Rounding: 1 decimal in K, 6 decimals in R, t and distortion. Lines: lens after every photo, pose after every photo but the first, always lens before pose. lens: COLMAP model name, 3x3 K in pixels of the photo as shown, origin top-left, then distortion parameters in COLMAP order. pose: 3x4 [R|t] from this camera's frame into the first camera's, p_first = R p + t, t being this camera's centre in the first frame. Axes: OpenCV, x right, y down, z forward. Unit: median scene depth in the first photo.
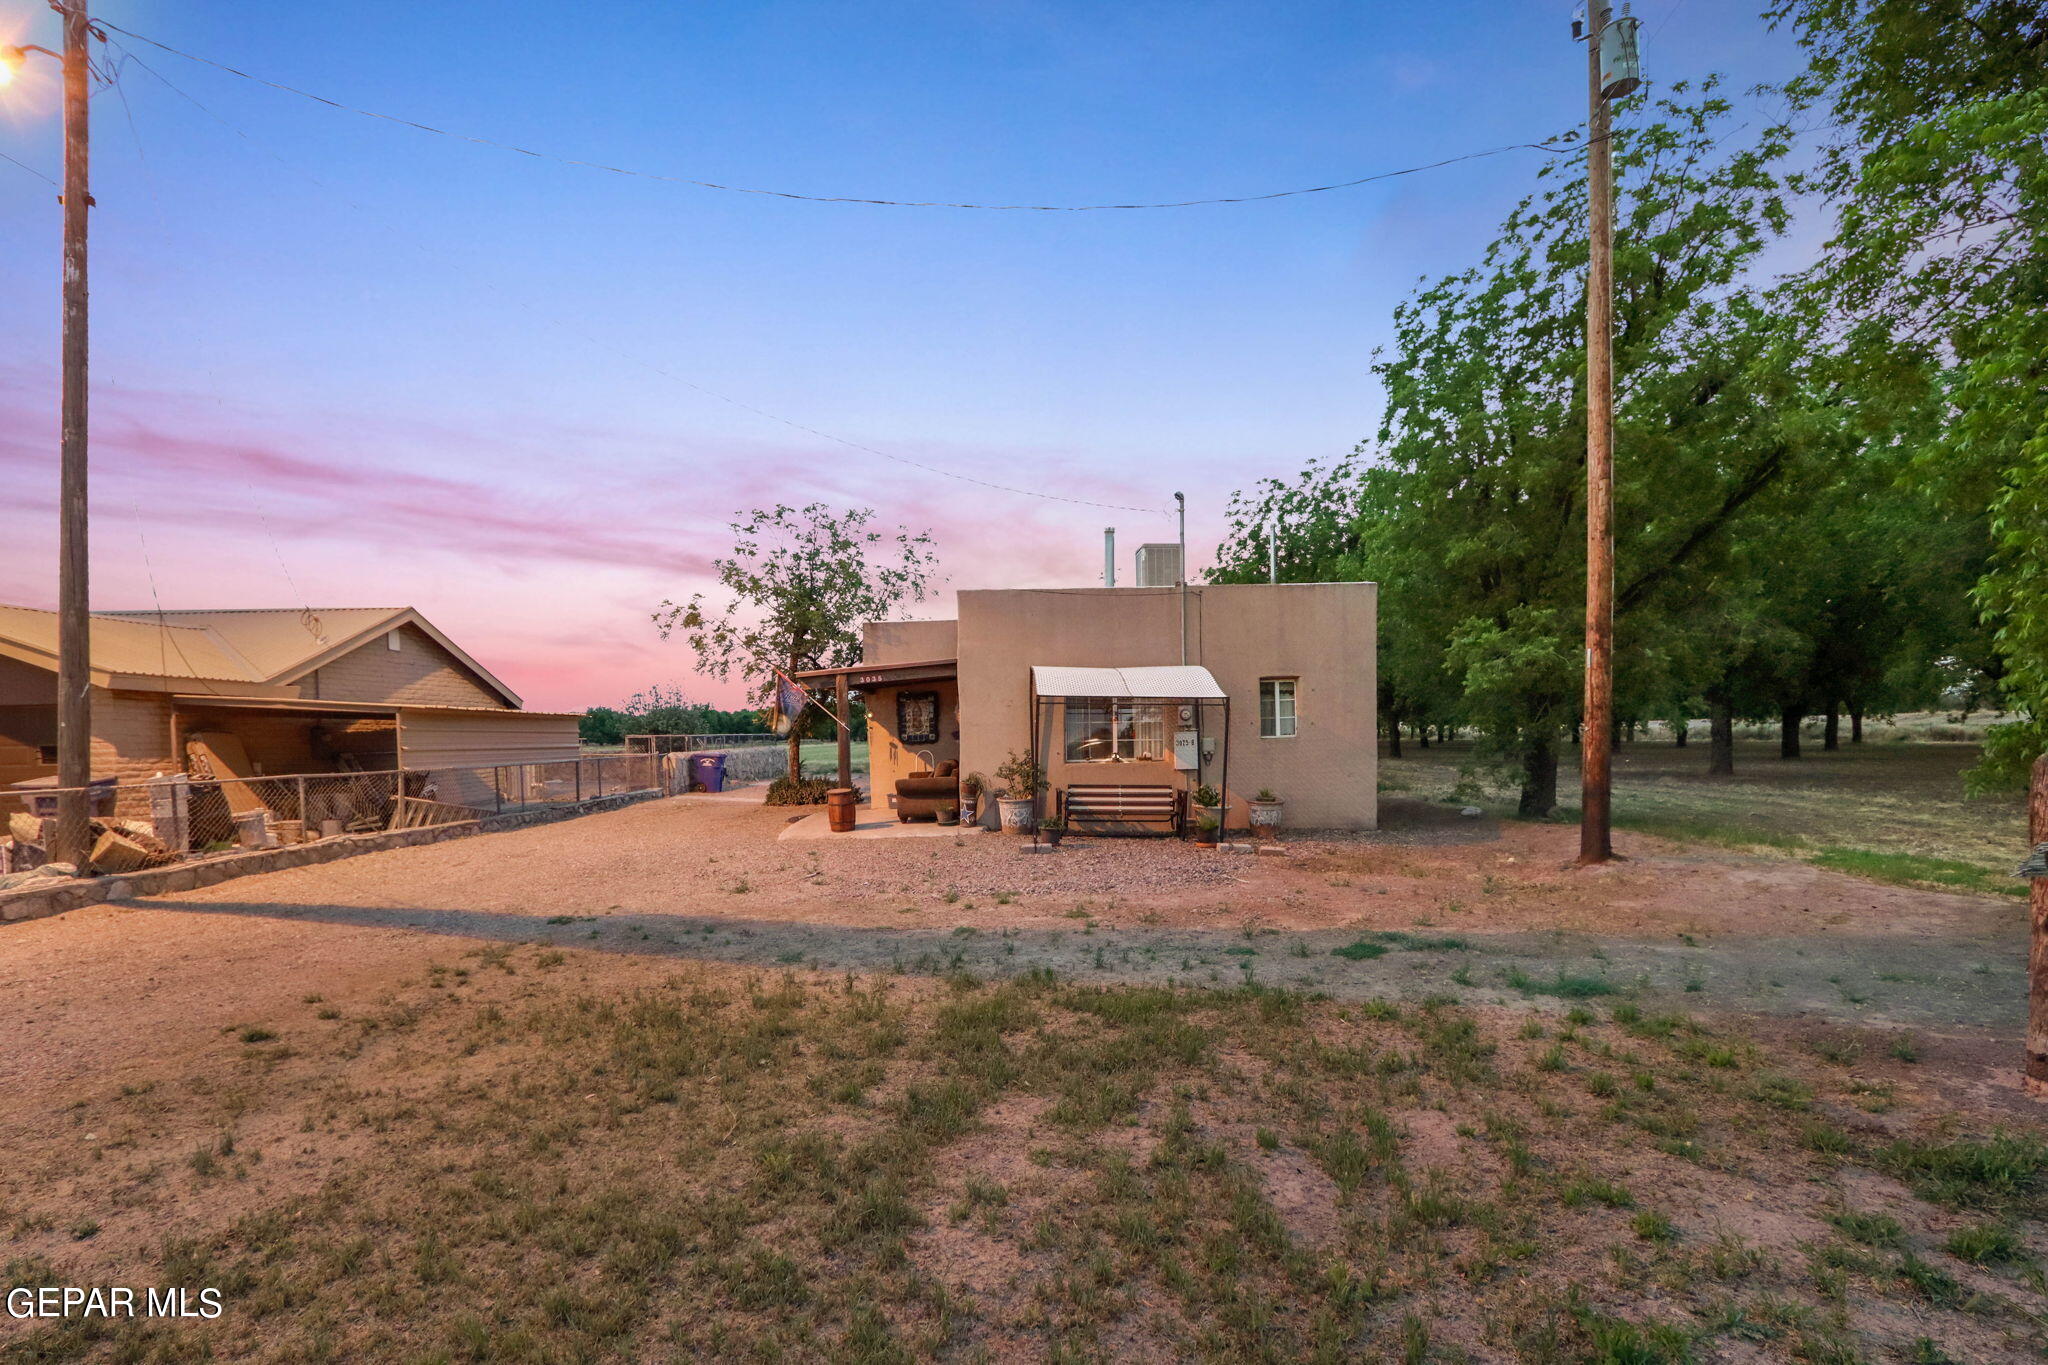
lens RADIAL K [[1040.3, 0, 1034.0], [0, 1040.3, 715.0], [0, 0, 1]] dist [-0.003020, 0.001664]
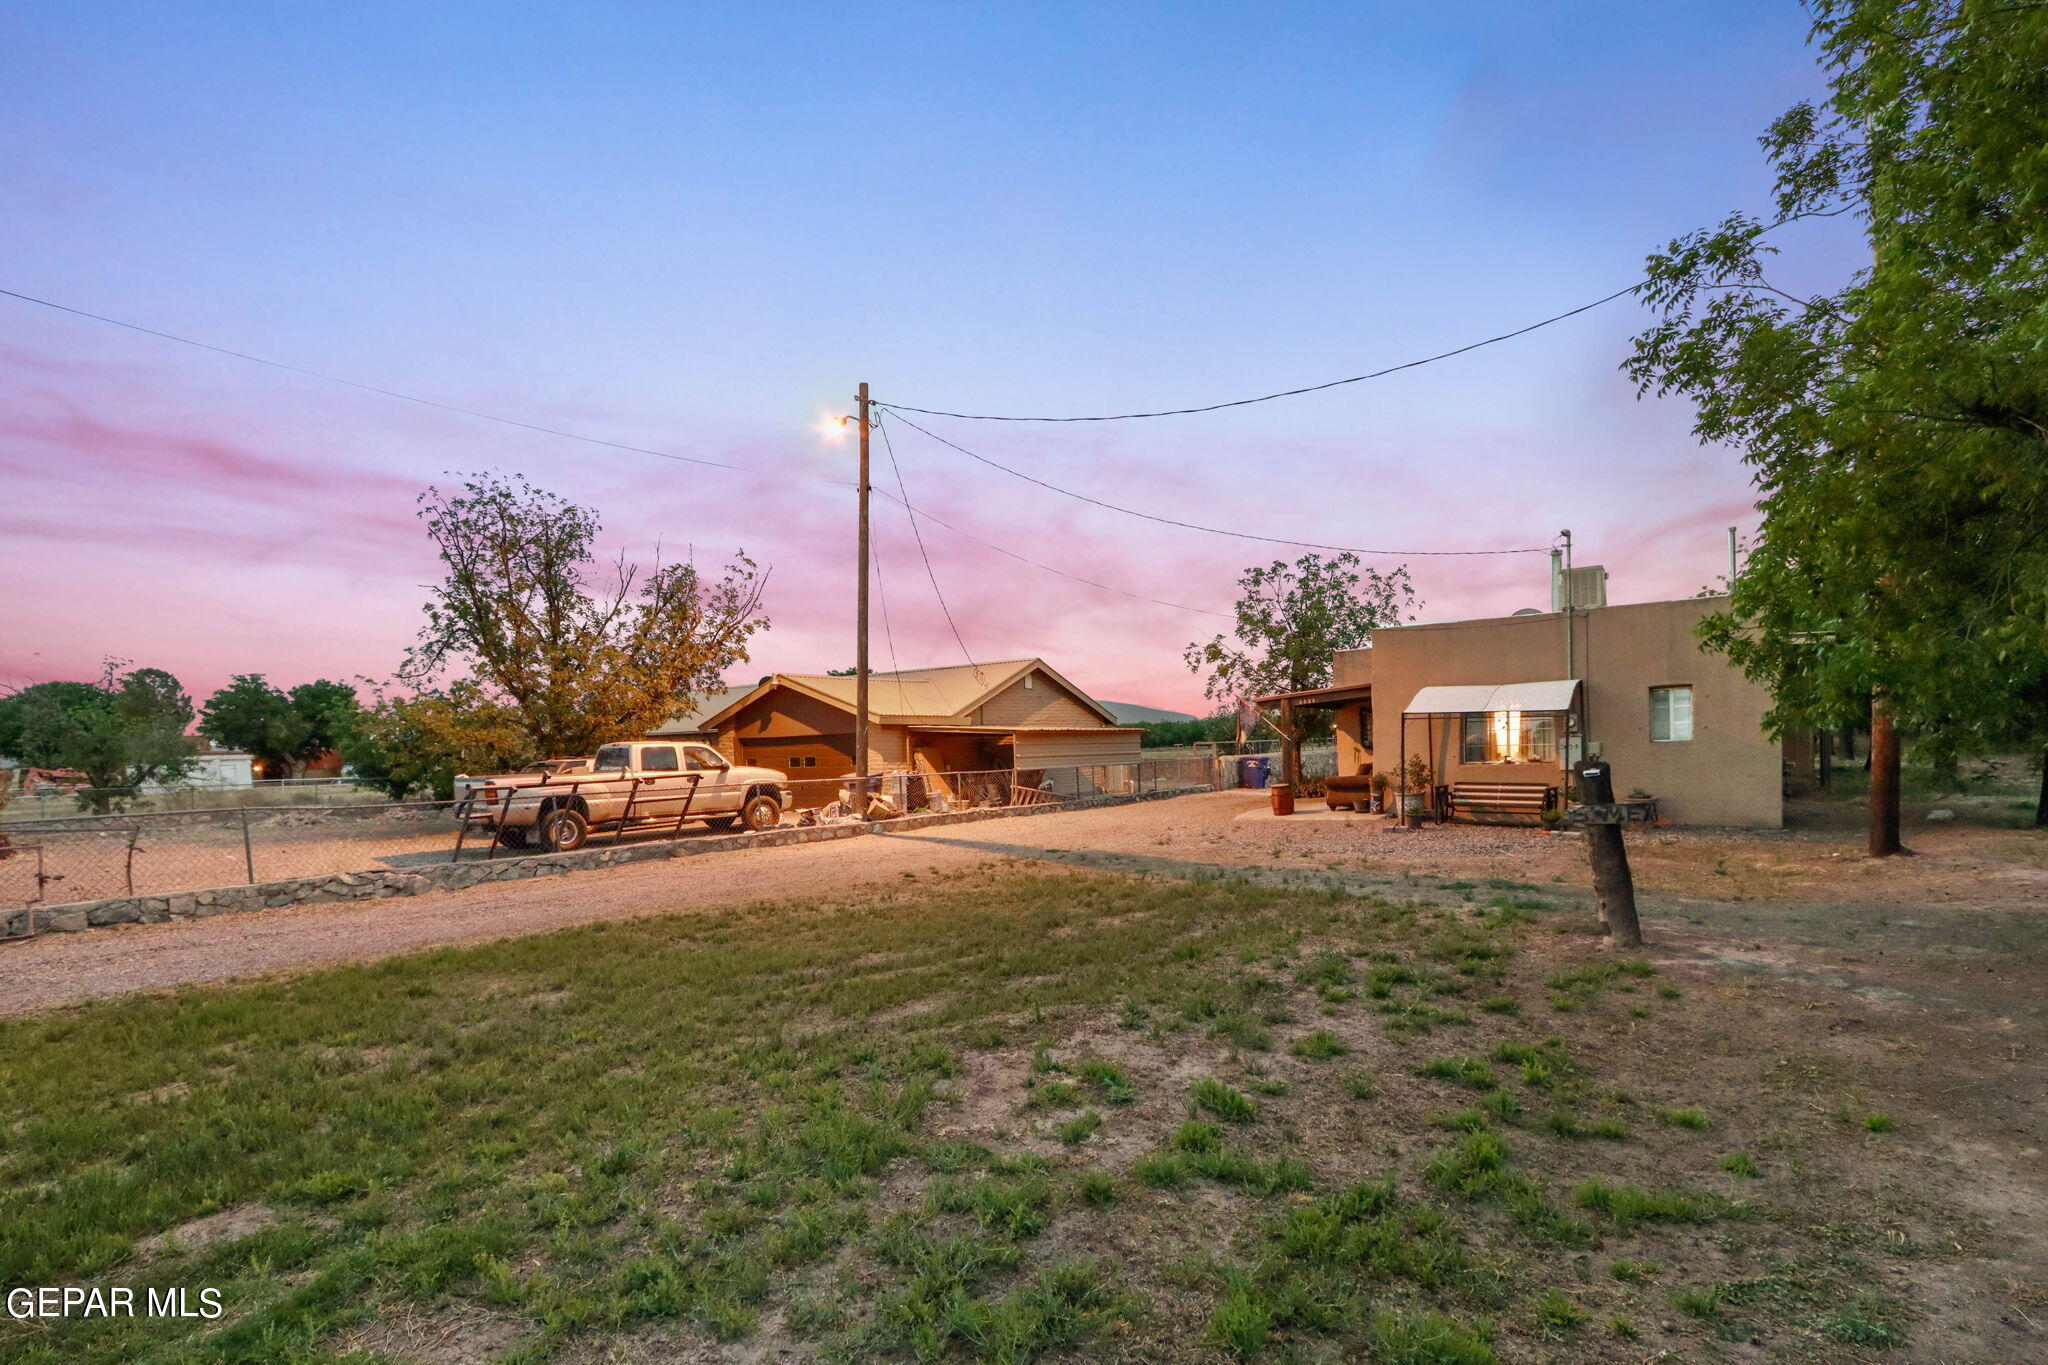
lens RADIAL K [[1040.3, 0, 1030.0], [0, 1040.3, 685.2], [0, 0, 1]] dist [-0.003020, 0.001664]
pose [[0.824020, -0.043663, -0.564875, 0.321697], [0.026996, 0.998919, -0.037832, -0.015547], [0.565917, 0.015925, 0.824309, -0.313877]]
